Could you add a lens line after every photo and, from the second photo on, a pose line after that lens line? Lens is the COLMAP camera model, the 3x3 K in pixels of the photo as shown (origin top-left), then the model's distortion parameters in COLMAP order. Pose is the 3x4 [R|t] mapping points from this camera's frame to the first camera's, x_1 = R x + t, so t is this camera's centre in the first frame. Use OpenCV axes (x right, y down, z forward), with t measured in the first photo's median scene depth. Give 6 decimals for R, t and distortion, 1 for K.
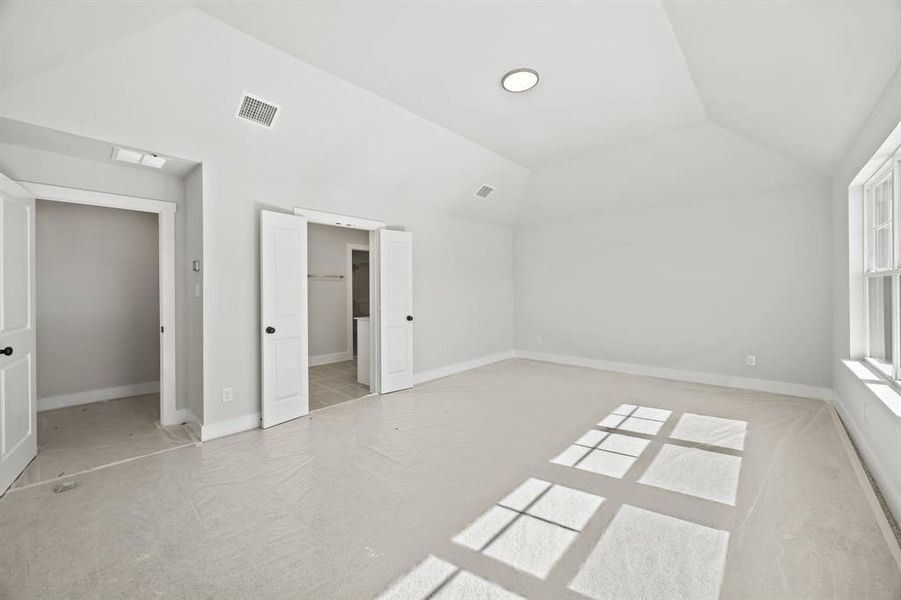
lens RADIAL K [[343.4, 0, 447.5], [0, 343.4, 294.9], [0, 0, 1]] dist [-0.000806, -0.000089]
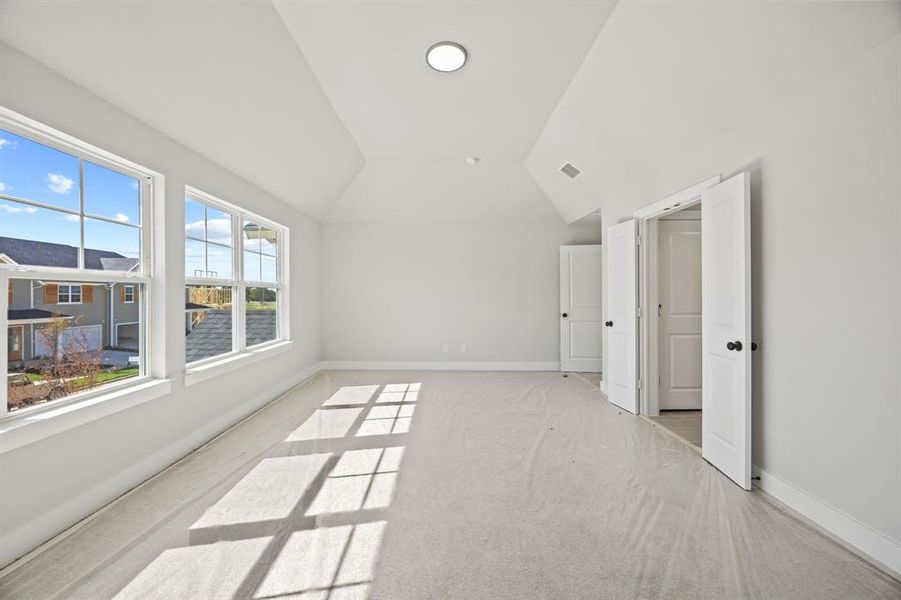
lens RADIAL K [[343.4, 0, 447.5], [0, 343.4, 294.9], [0, 0, 1]] dist [-0.000806, -0.000089]
pose [[-0.720057, 0.016441, -0.693720, 0.914037], [0.009508, 0.999859, 0.013828, -0.025353], [0.693850, 0.003362, -0.720112, 1.799012]]
